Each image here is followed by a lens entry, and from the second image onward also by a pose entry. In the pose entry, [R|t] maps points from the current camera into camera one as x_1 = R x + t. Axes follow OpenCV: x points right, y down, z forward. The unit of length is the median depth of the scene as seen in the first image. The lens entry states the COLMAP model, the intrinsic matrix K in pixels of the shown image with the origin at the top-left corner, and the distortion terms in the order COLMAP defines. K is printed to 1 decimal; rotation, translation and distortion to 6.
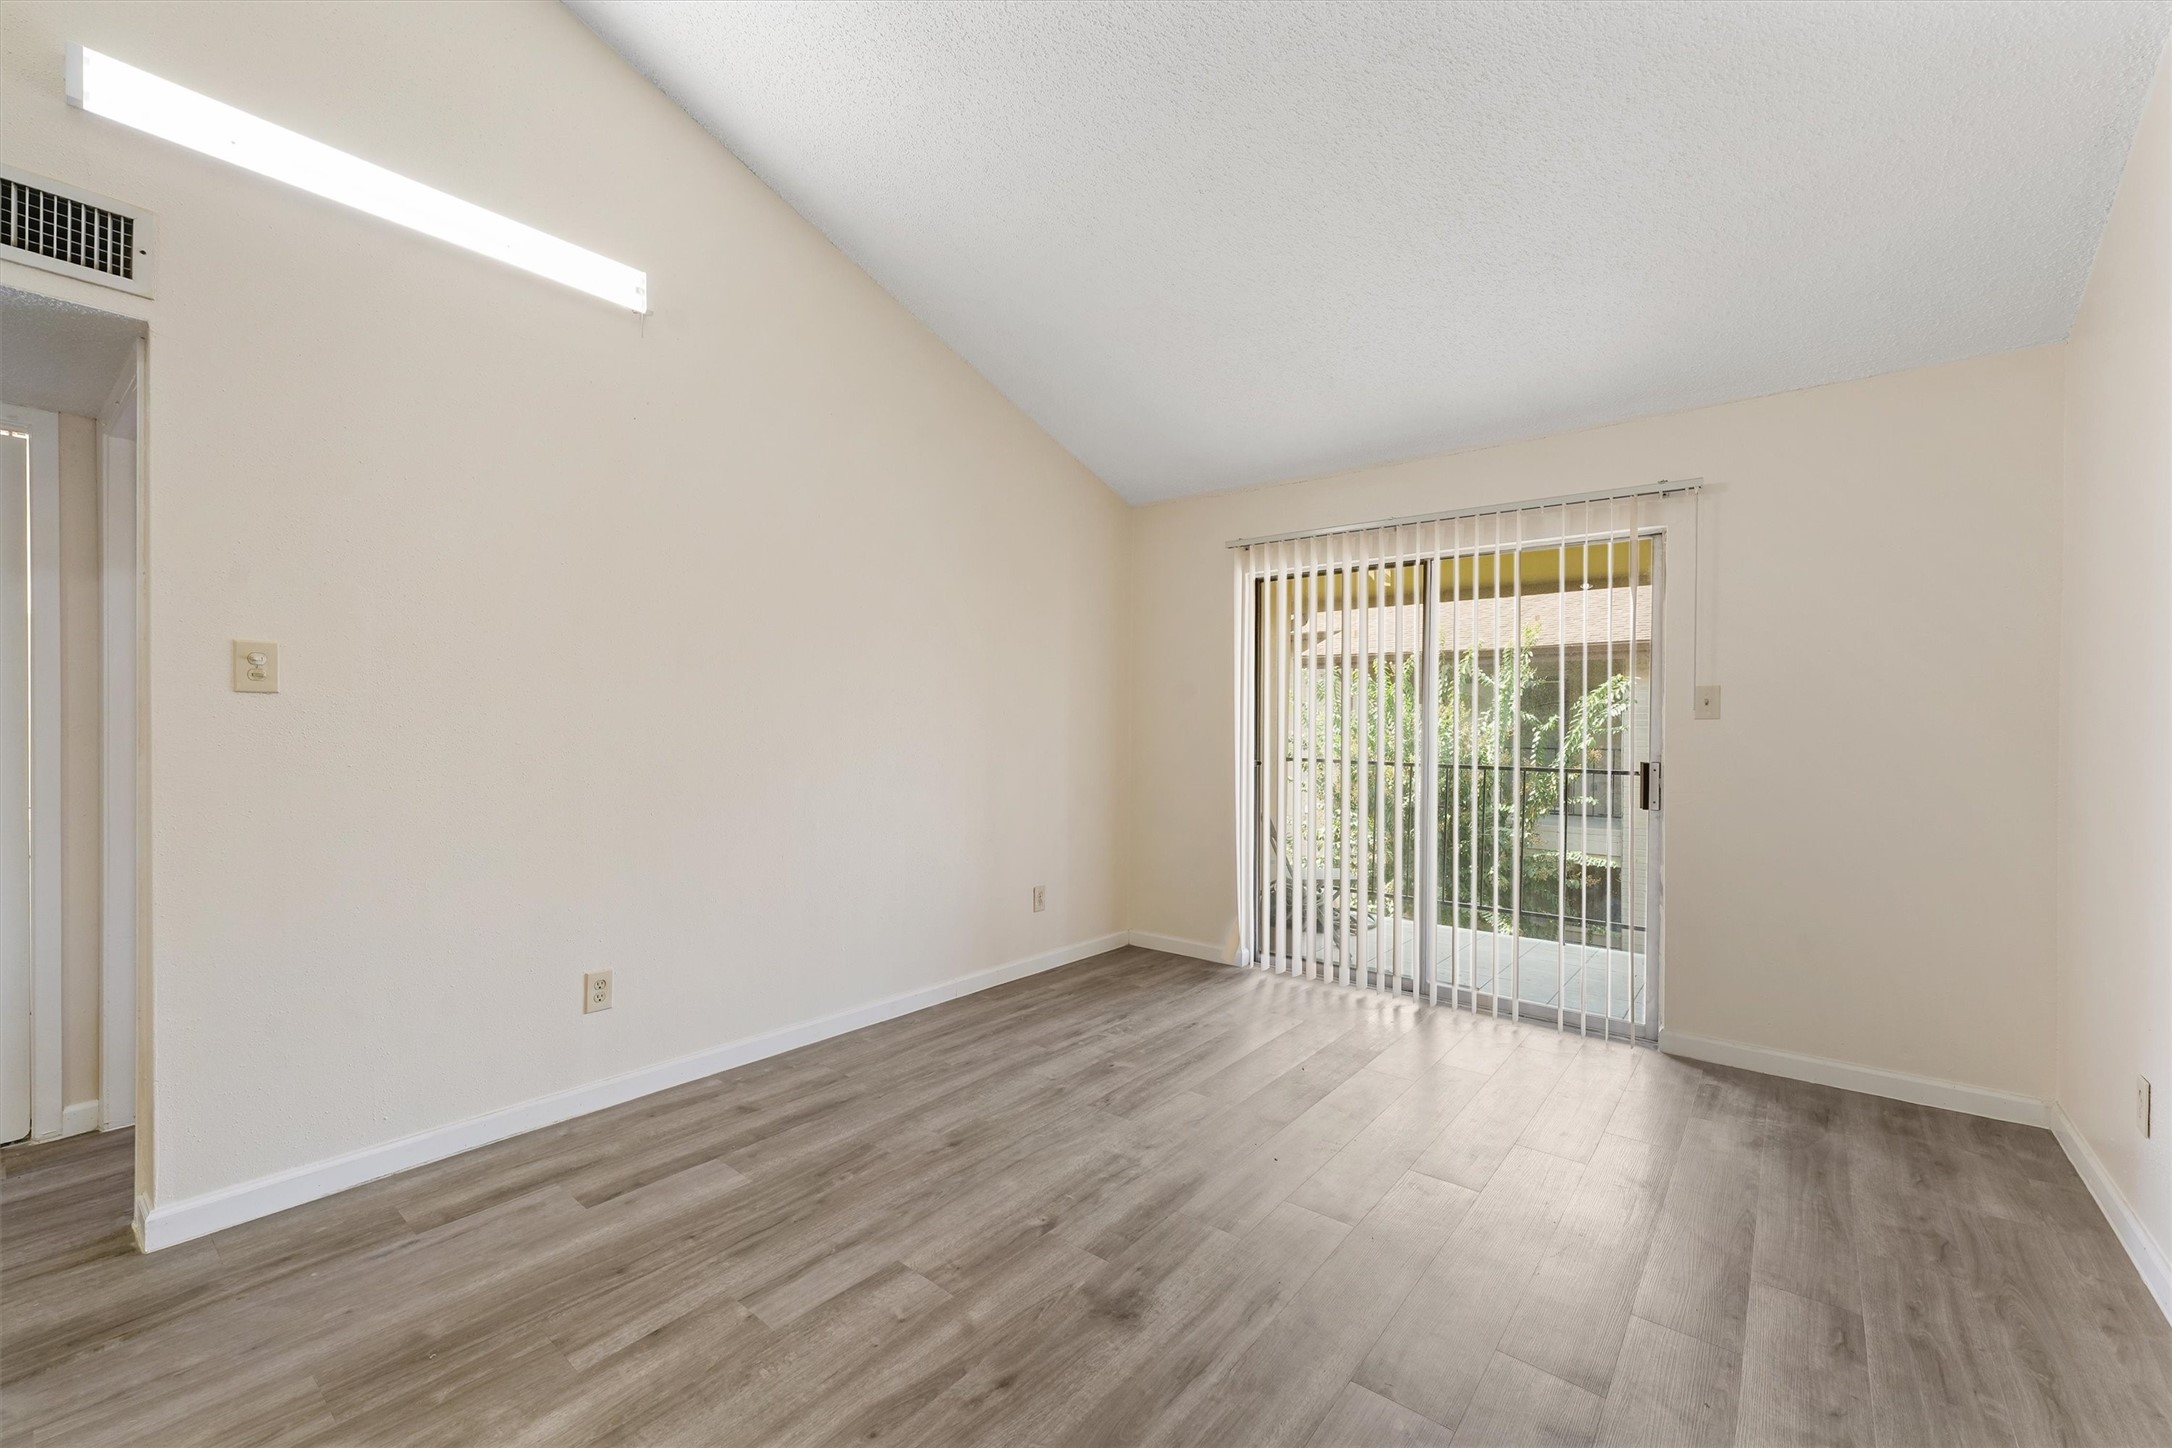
lens RADIAL K [[867.3, 0, 1090.9], [0, 867.3, 731.9], [0, 0, 1]] dist [0.013092, -0.002434]
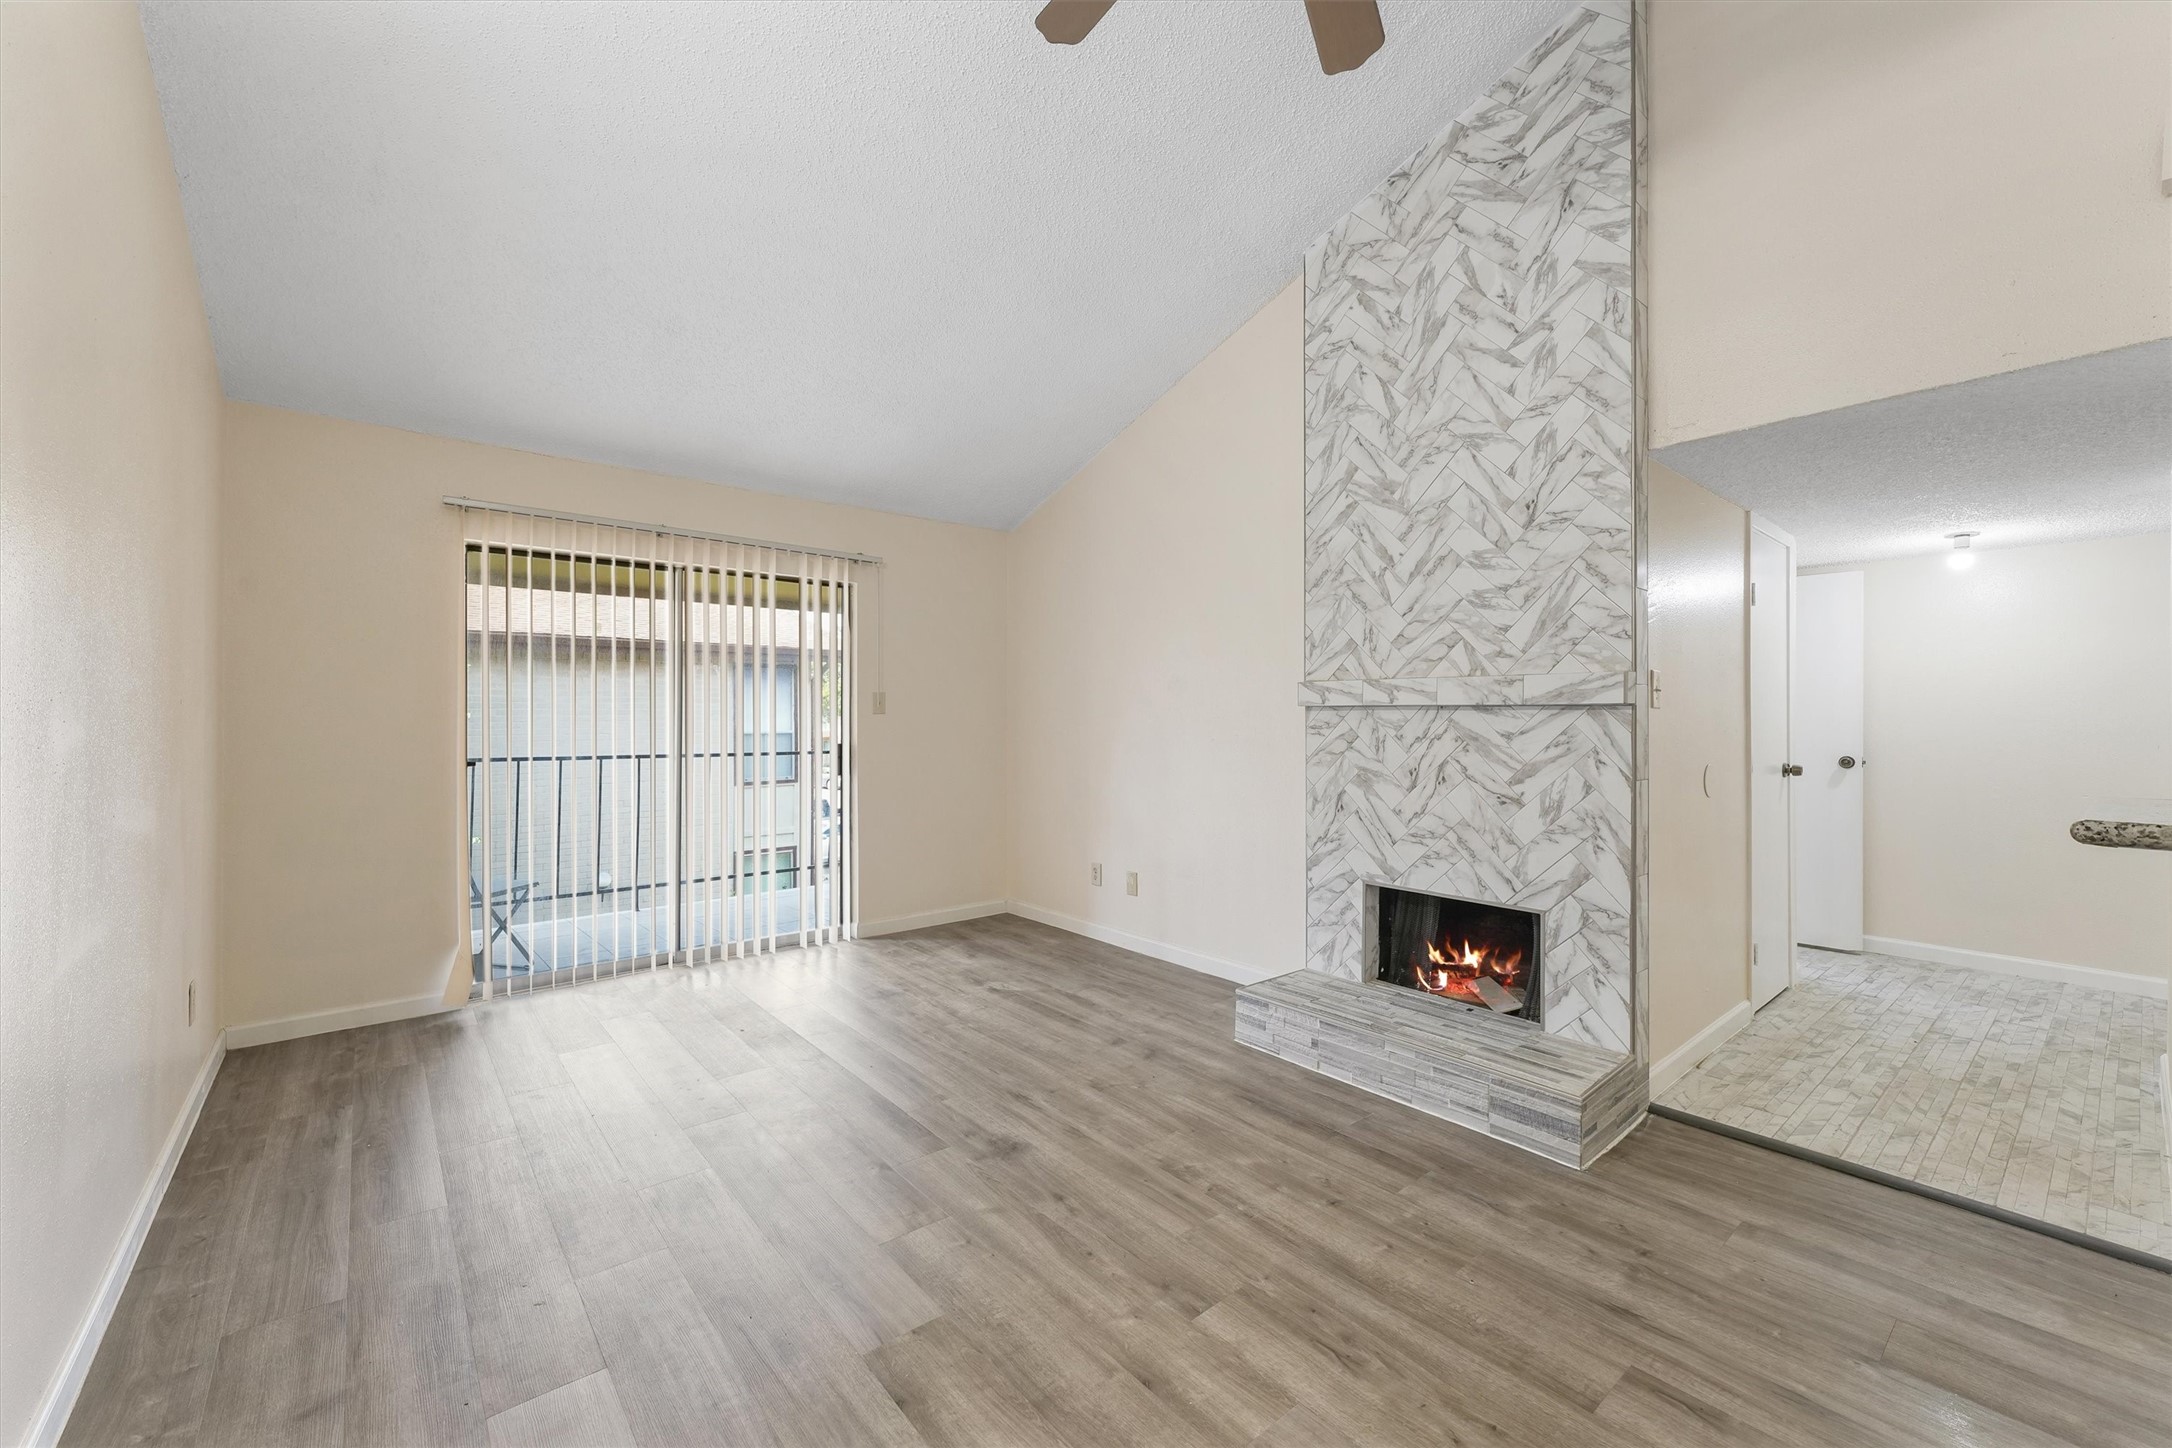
lens RADIAL K [[867.3, 0, 1086.2], [0, 867.3, 716.5], [0, 0, 1]] dist [0.013092, -0.002434]
pose [[0.194927, -0.001076, 0.980817, -1.089845], [0.003348, 0.999994, 0.000432, -0.012840], [-0.980812, 0.003199, 0.194929, 0.519527]]
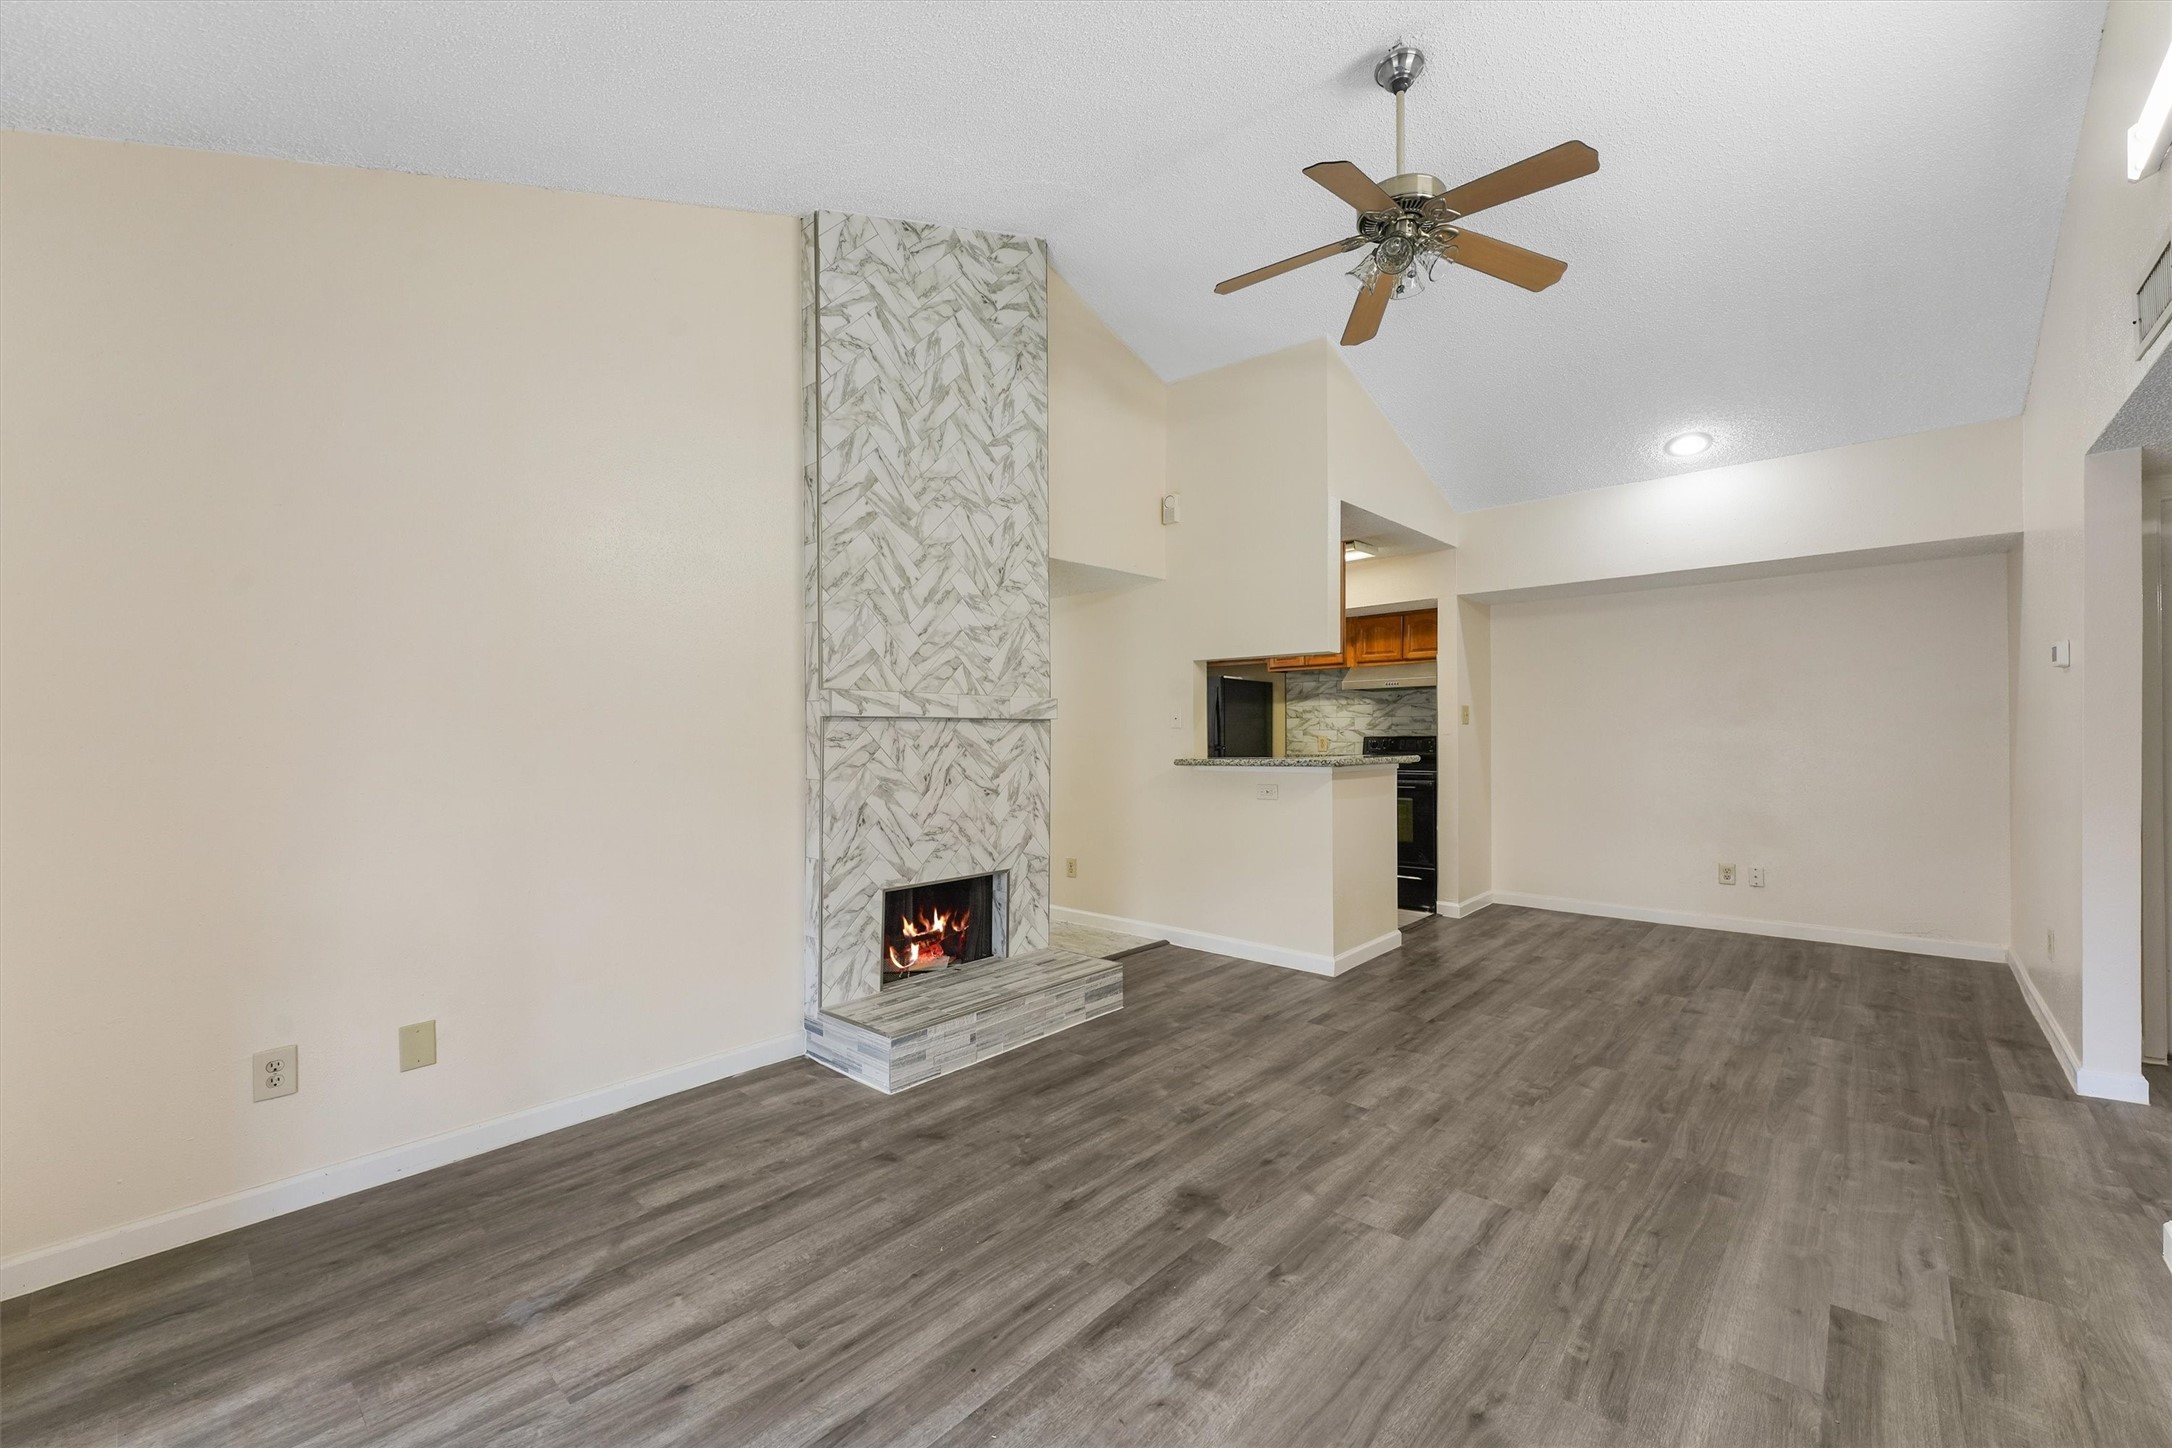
lens RADIAL K [[867.3, 0, 1096.0], [0, 867.3, 722.4], [0, 0, 1]] dist [0.013092, -0.002434]
pose [[-0.998654, -0.000070, 0.051869, 0.093113], [-0.000156, 0.999999, -0.001654, -0.017405], [-0.051868, -0.001659, -0.998653, 1.921514]]
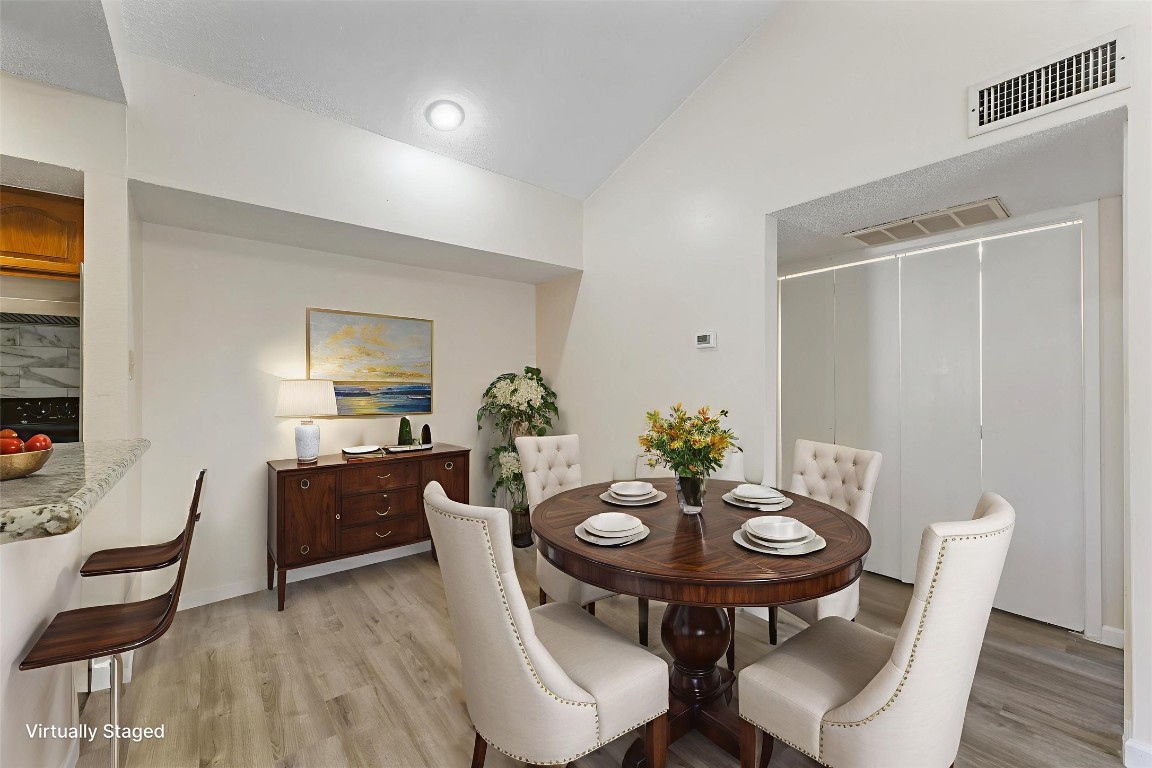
lens RADIAL K [[460.0, 0, 580.7], [0, 460.0, 383.6], [0, 0, 1]] dist [0.013092, -0.002434]
pose [[-0.201030, -0.008737, -0.979546, -0.154318], [-0.007627, 0.999944, -0.007354, -0.006129], [0.979555, 0.005992, -0.201085, 0.277621]]
